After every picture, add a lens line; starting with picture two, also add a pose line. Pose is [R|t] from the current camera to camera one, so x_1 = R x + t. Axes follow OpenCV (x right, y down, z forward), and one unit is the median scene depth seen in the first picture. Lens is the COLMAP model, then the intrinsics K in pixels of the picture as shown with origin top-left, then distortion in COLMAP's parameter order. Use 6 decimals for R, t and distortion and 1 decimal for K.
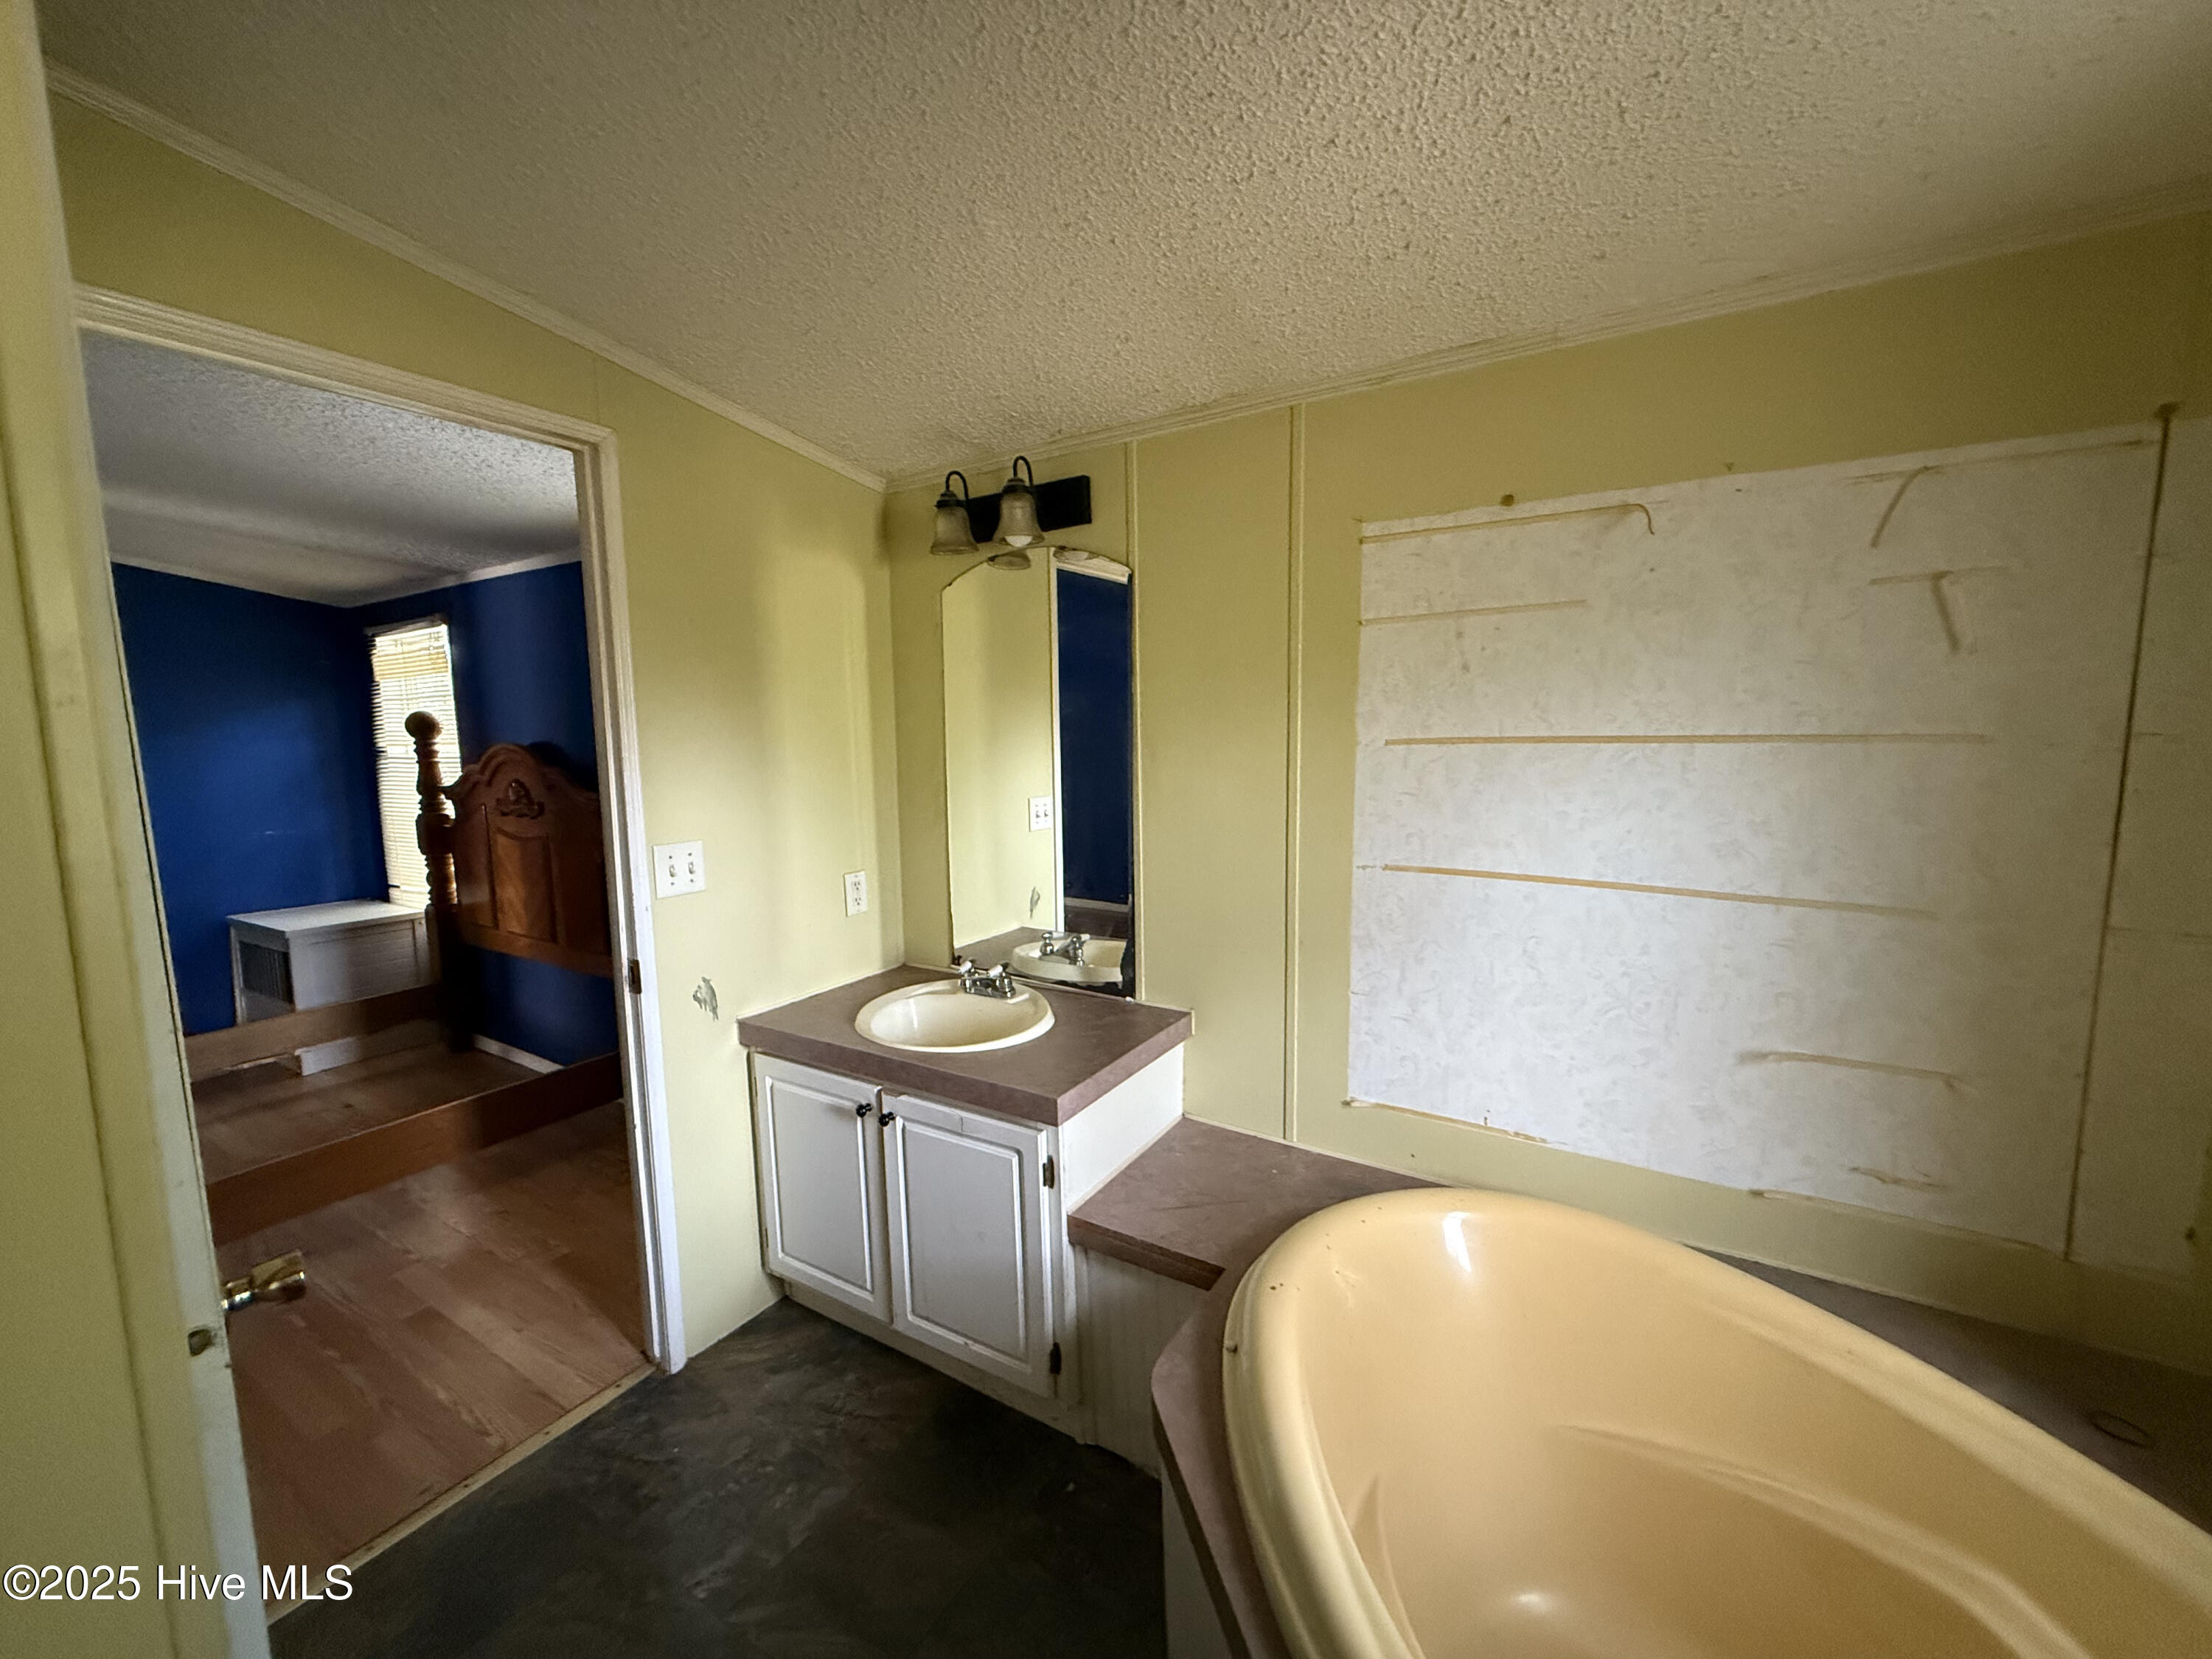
lens RADIAL K [[881.2, 0, 1115.1], [0, 881.2, 839.9], [0, 0, 1]] dist [-0.001639, 0.000760]
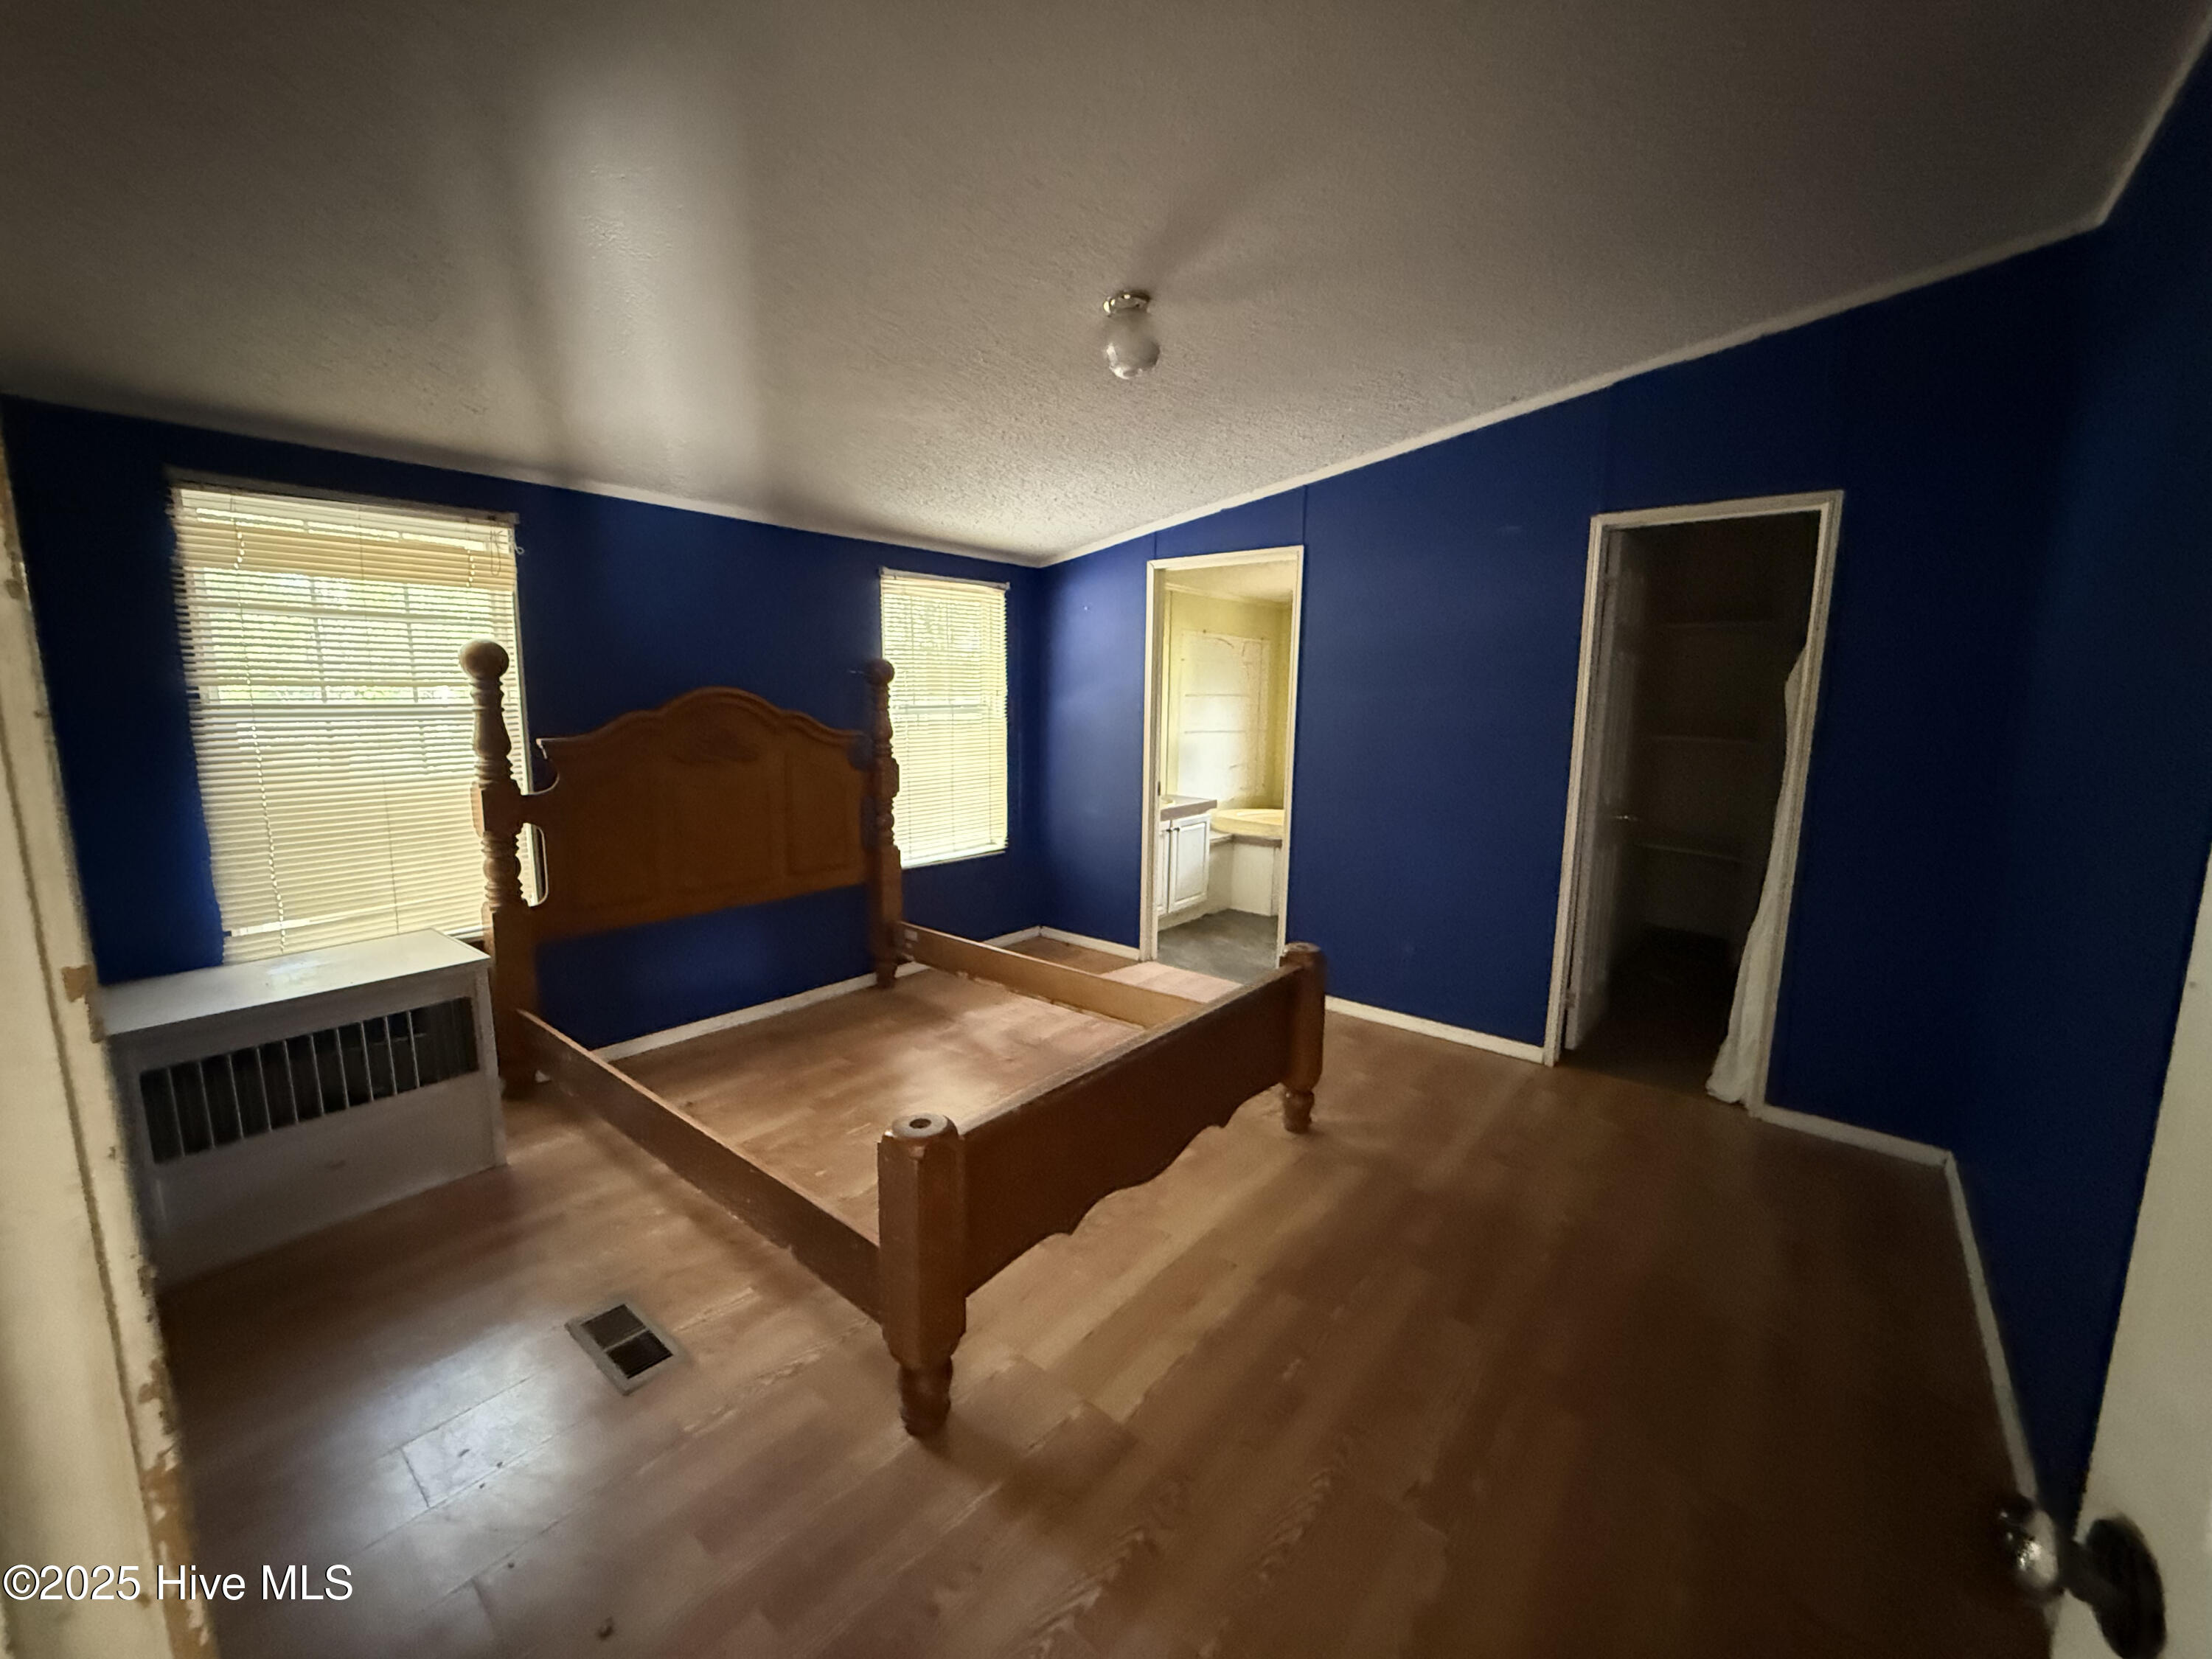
lens RADIAL K [[881.2, 0, 1110.6], [0, 881.2, 826.4], [0, 0, 1]] dist [-0.001639, 0.000760]
pose [[0.129208, -0.142831, 0.981277, -1.441493], [0.095060, 0.986799, 0.131118, -0.039380], [-0.987051, 0.076339, 0.141079, 0.390154]]
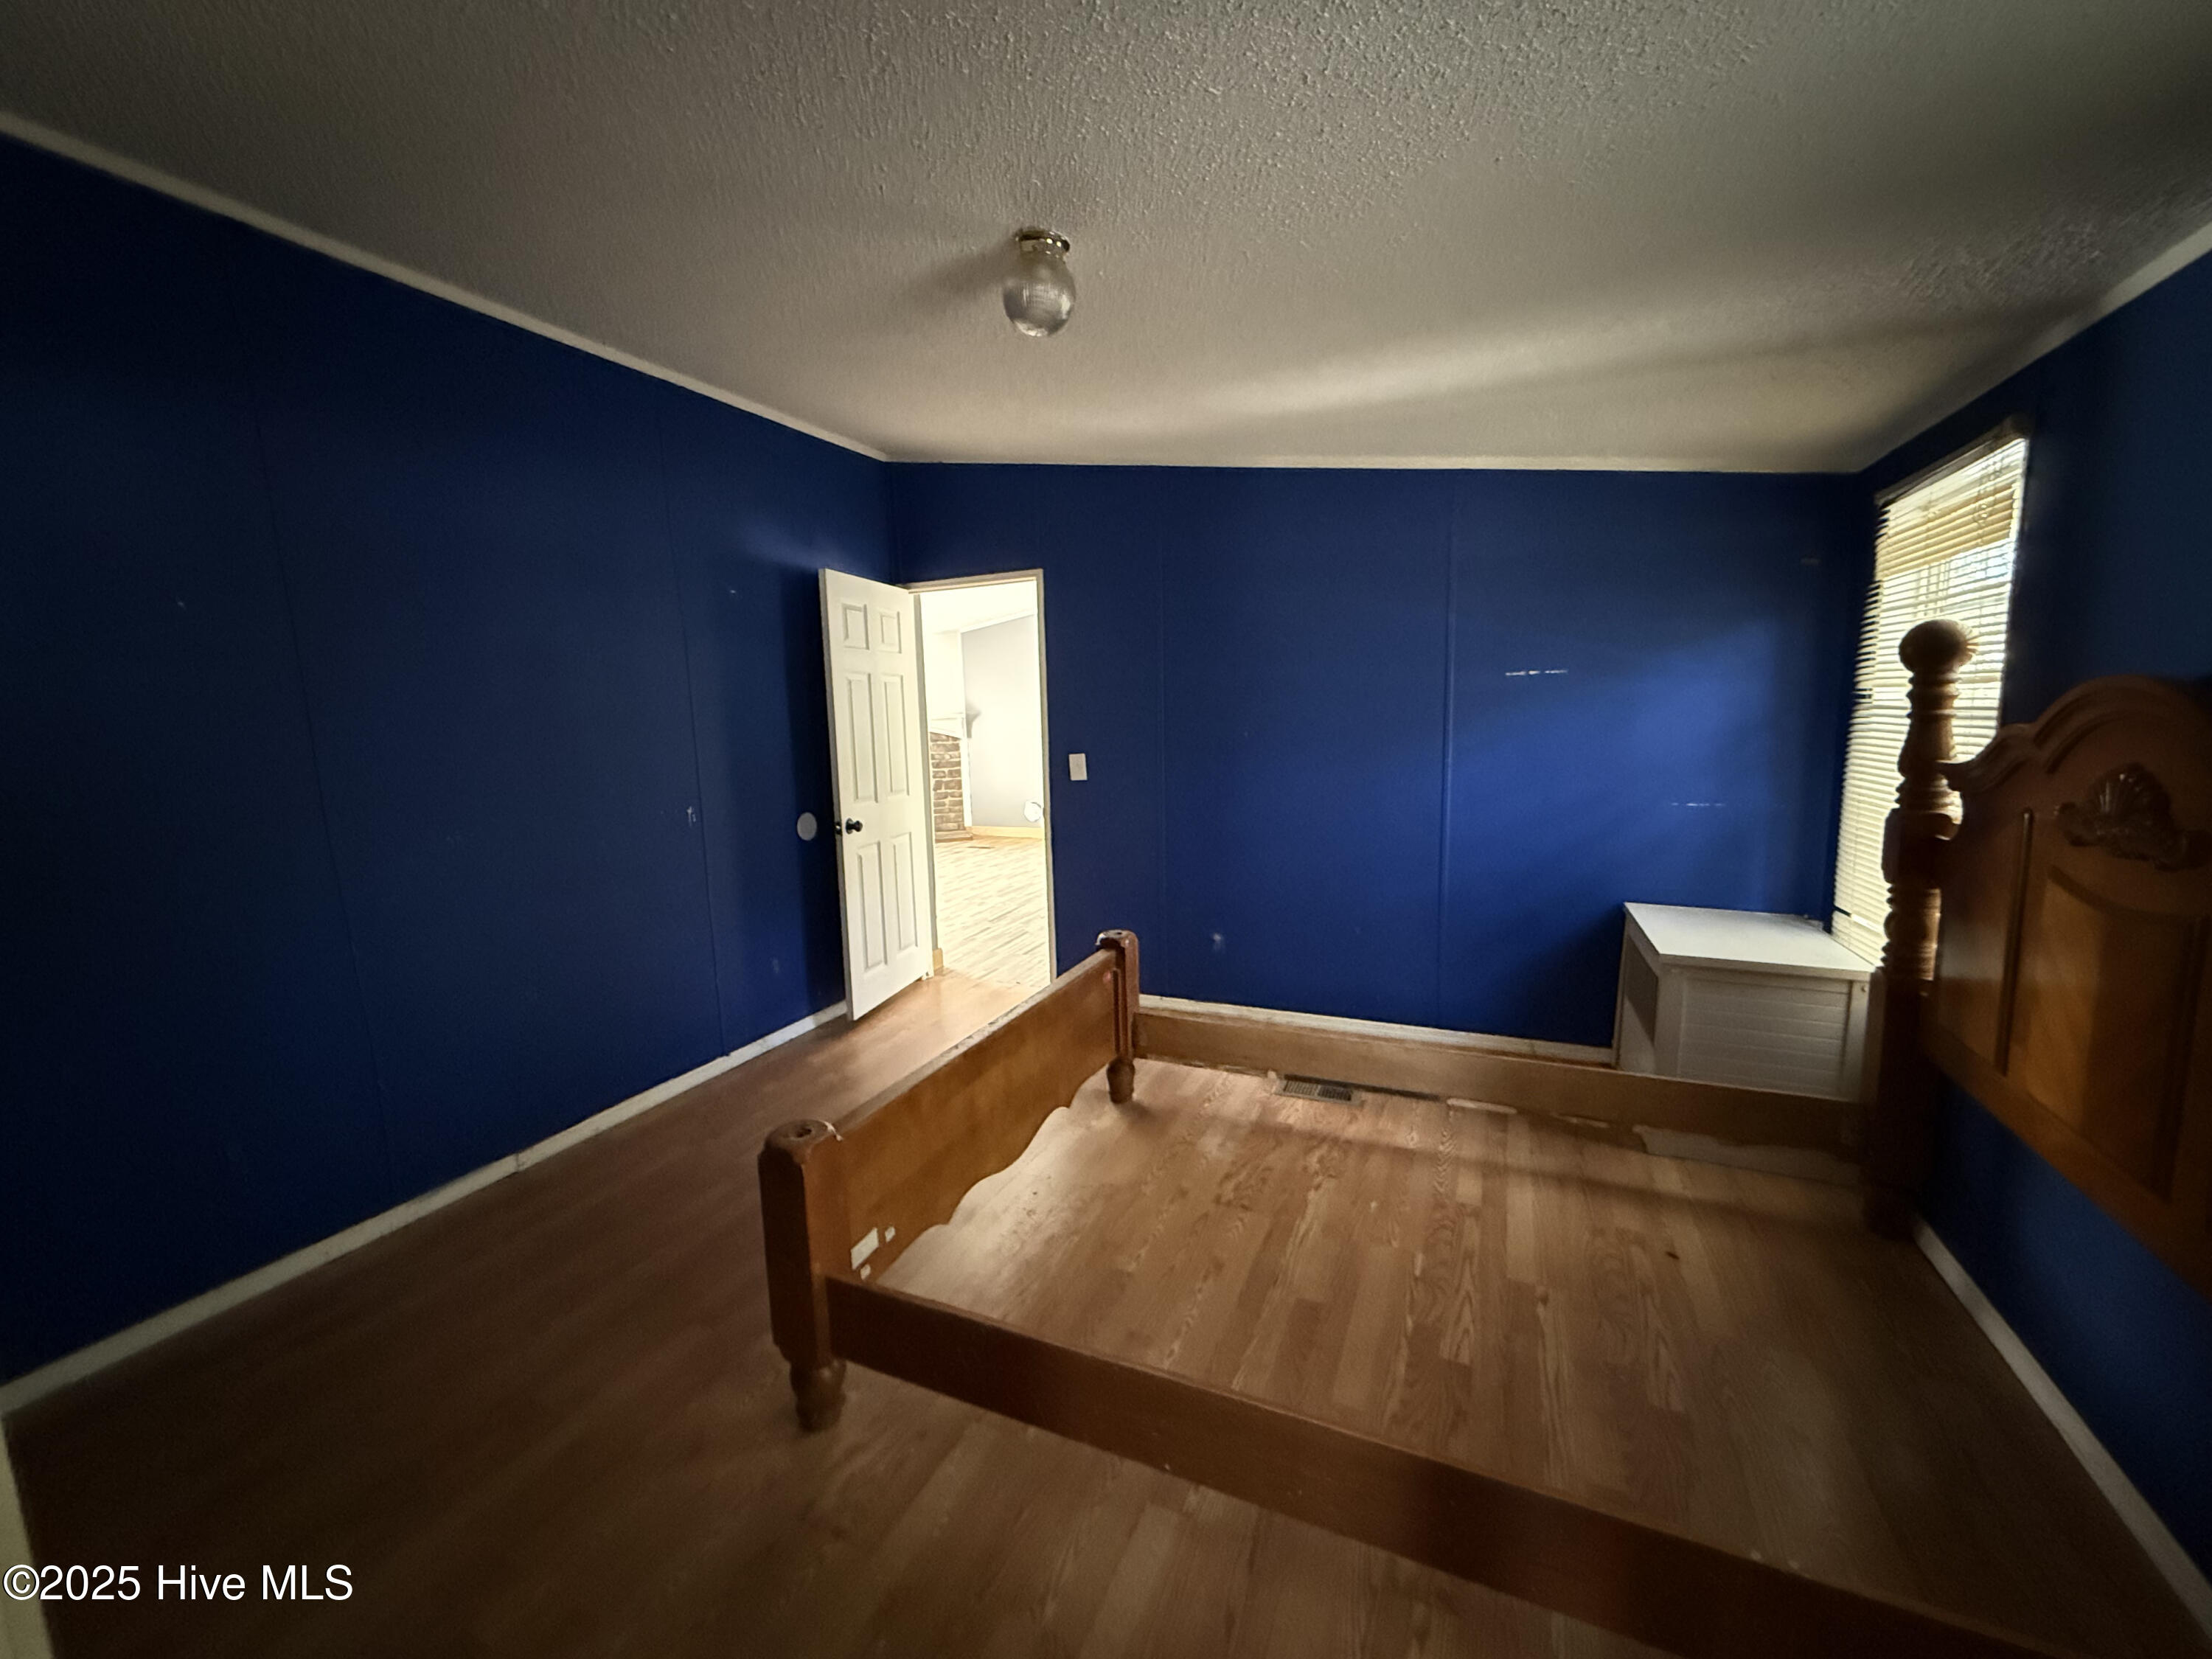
lens RADIAL K [[881.2, 0, 1099.2], [0, 881.2, 827.4], [0, 0, 1]] dist [-0.001639, 0.000760]
pose [[0.120996, 0.140179, -0.982705, -0.299545], [-0.088507, 0.987559, 0.129974, -0.045723], [0.988699, 0.071250, 0.131898, 0.427284]]
